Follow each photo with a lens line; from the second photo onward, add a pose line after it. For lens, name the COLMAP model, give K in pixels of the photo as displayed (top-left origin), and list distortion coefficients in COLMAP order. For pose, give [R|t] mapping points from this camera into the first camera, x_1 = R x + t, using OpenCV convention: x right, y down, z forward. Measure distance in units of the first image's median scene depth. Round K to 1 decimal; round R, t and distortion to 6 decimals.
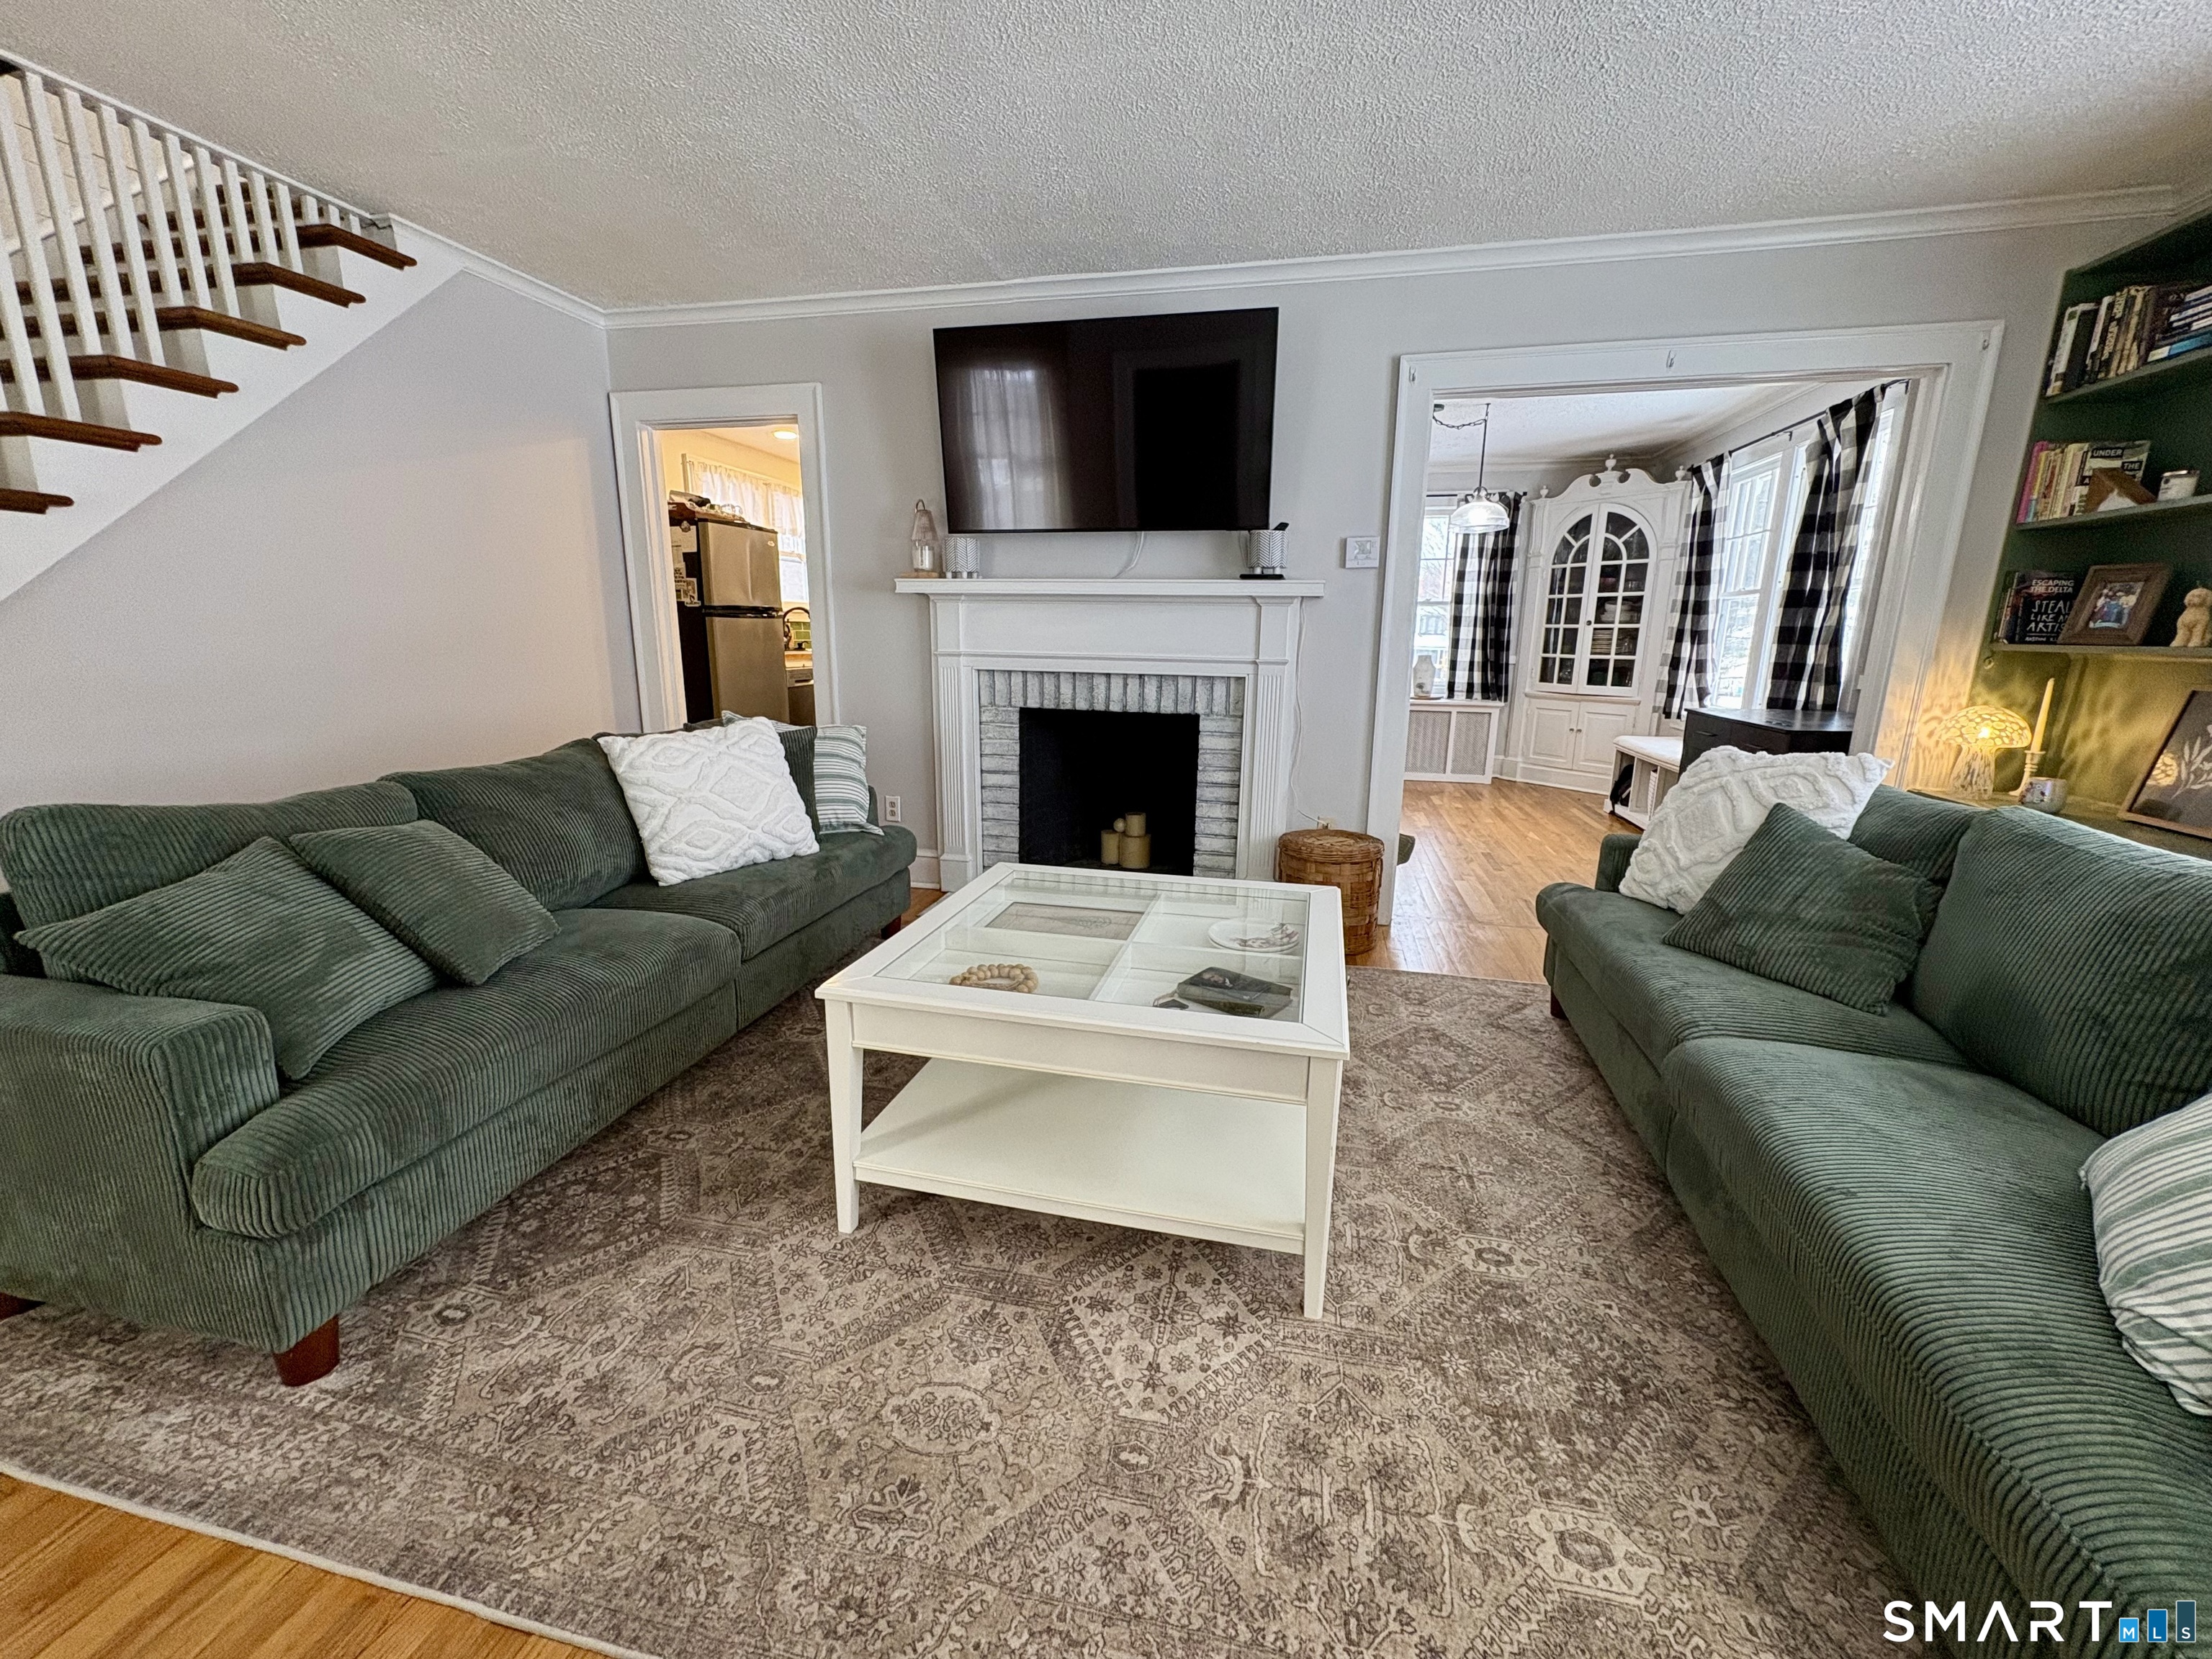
lens RADIAL K [[882.0, 0, 1102.5], [0, 882.0, 828.9], [0, 0, 1]] dist [0.002007, -0.000665]
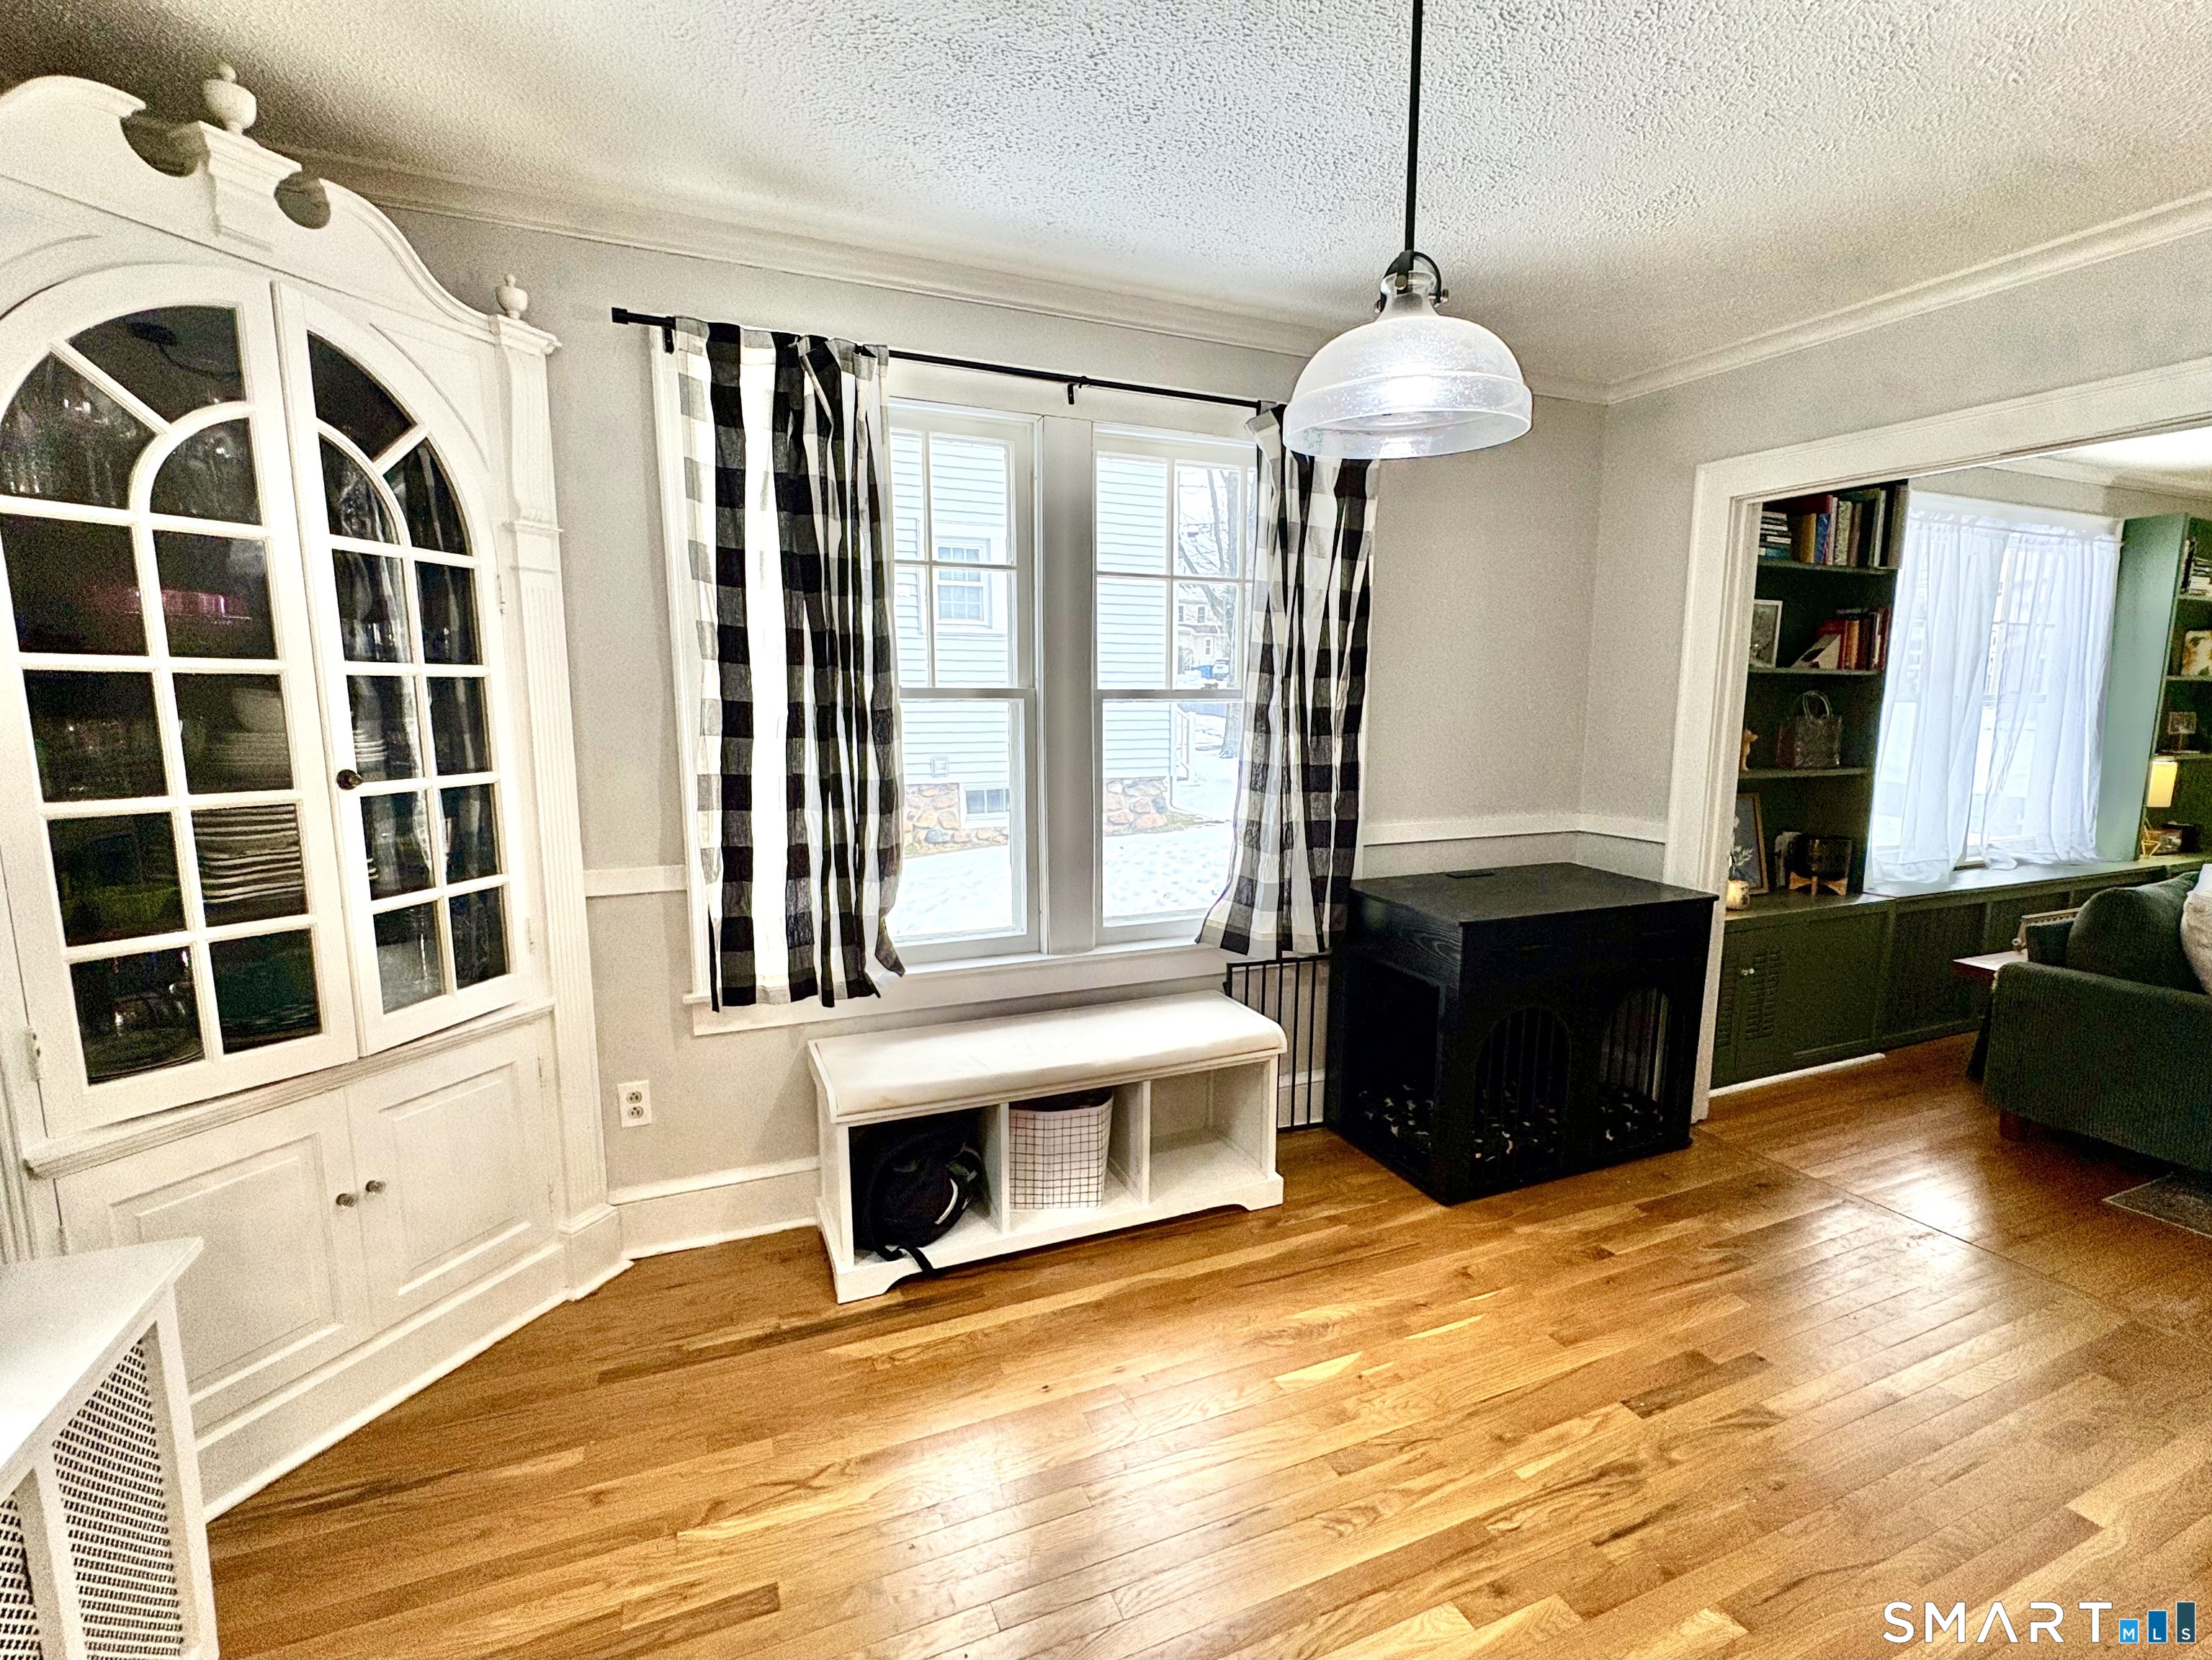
lens RADIAL K [[1034.9, 0, 1144.6], [0, 1034.9, 841.4], [0, 0, 1]] dist [0.001569, -0.000672]
pose [[-0.608148, -0.131821, 0.782802, 0.328118], [0.158074, 0.946257, 0.282152, -0.460746], [-0.777926, 0.295331, -0.554627, 1.737621]]
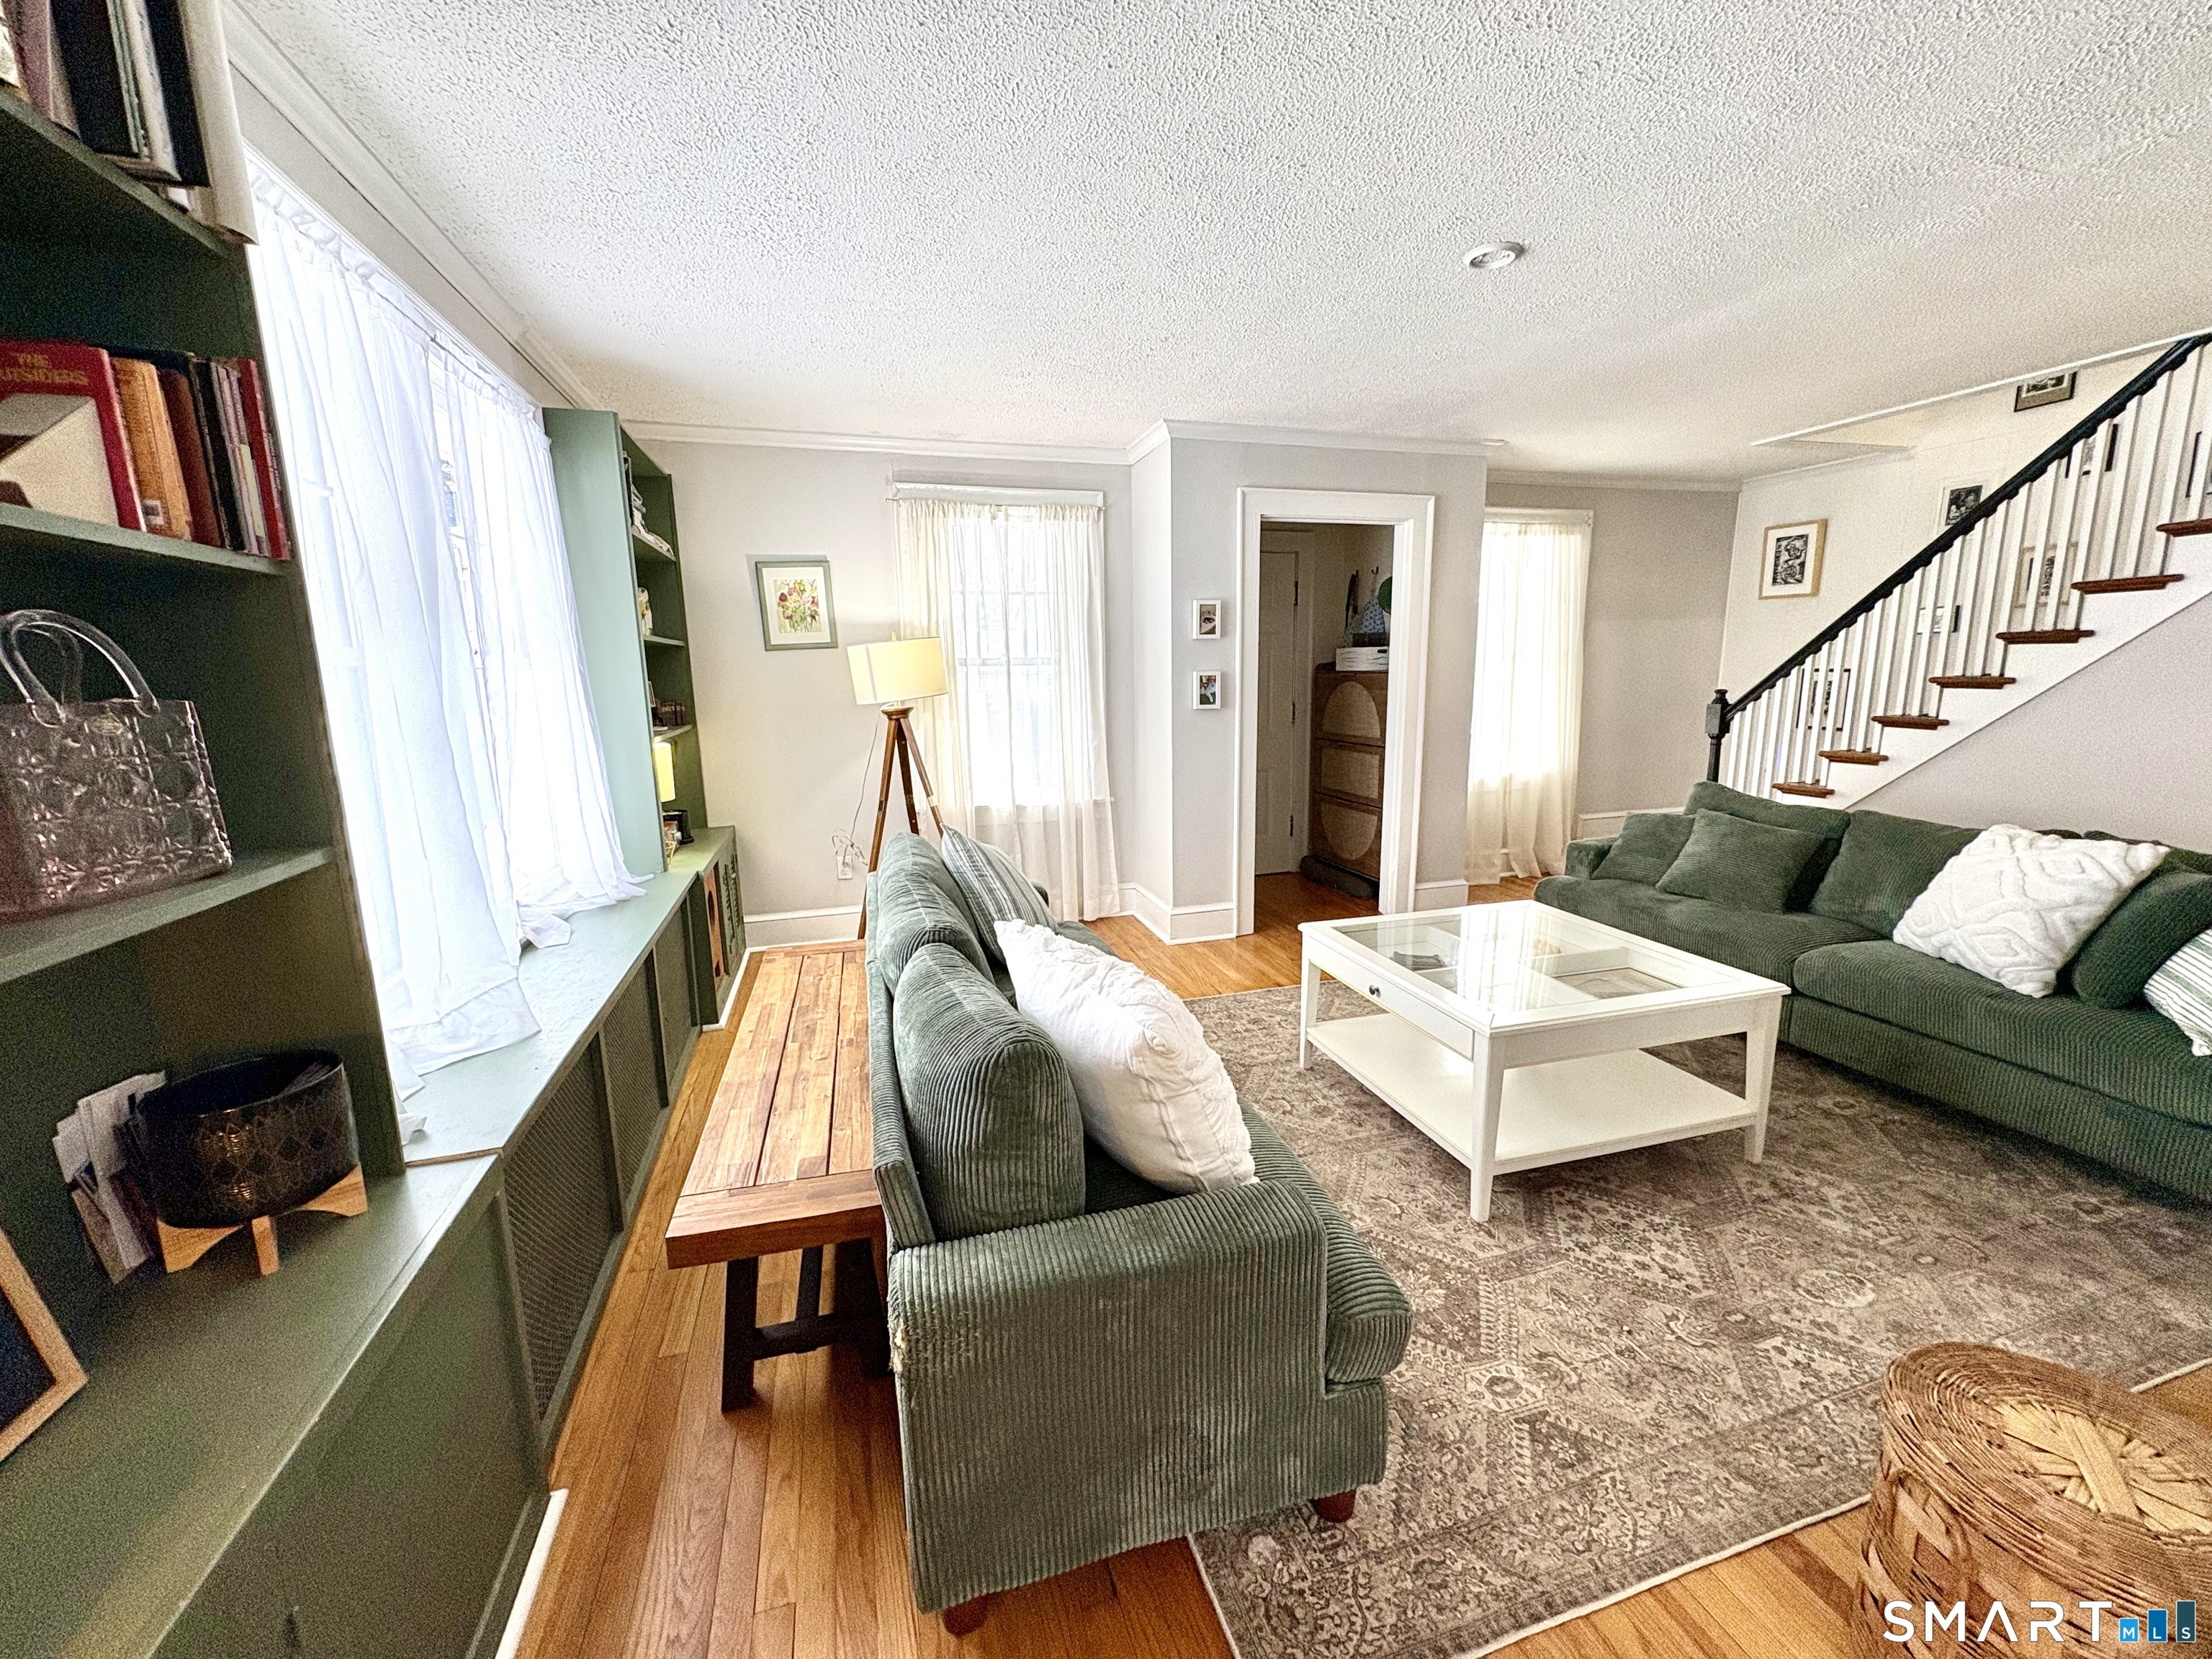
lens RADIAL K [[882.0, 0, 1118.7], [0, 882.0, 829.9], [0, 0, 1]] dist [0.002007, -0.000665]
pose [[-0.863071, 0.093849, -0.496286, 0.640620], [-0.101139, 0.930572, 0.351861, -0.252523], [0.494852, 0.353876, -0.793658, 0.905879]]
